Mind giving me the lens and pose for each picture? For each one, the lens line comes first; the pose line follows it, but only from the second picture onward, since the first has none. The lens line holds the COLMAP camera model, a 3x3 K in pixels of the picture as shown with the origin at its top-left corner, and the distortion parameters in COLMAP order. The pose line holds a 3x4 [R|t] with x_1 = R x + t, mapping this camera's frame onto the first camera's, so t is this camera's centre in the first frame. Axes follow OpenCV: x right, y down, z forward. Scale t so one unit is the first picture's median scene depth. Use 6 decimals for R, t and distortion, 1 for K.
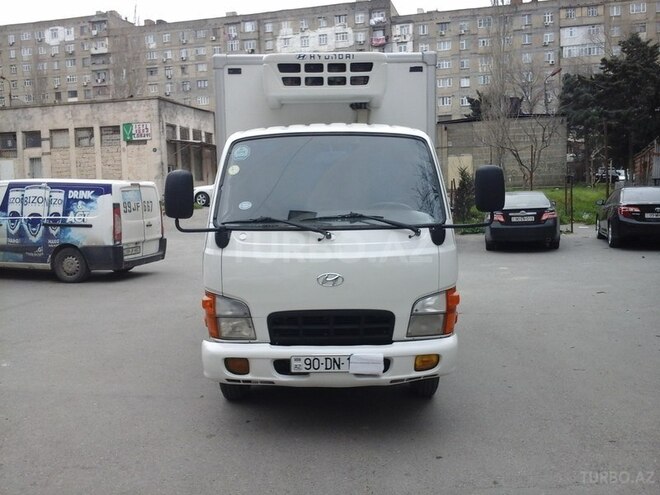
lens RADIAL K [[635.5, 0, 330.0], [0, 635.5, 247.5], [0, 0, 1]] dist [0.109997, -0.233649]
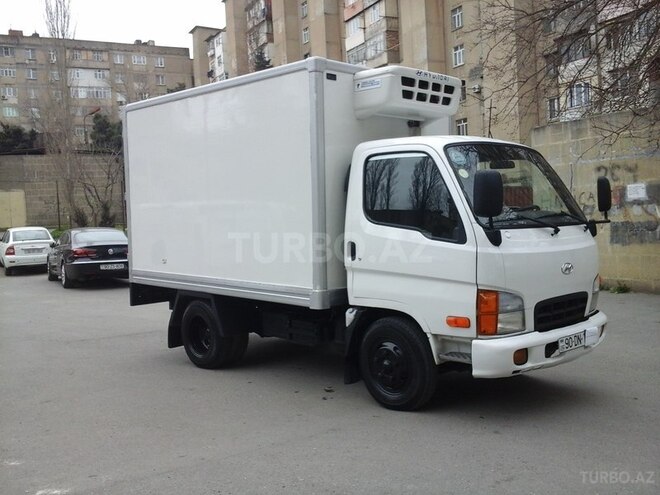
lens RADIAL K [[635.5, 0, 330.0], [0, 635.5, 247.5], [0, 0, 1]] dist [0.109997, -0.233649]
pose [[0.733795, -0.041439, 0.678106, -0.873176], [0.083275, 0.996097, -0.029242, 0.008805], [-0.674248, 0.077927, 0.734382, 0.338858]]
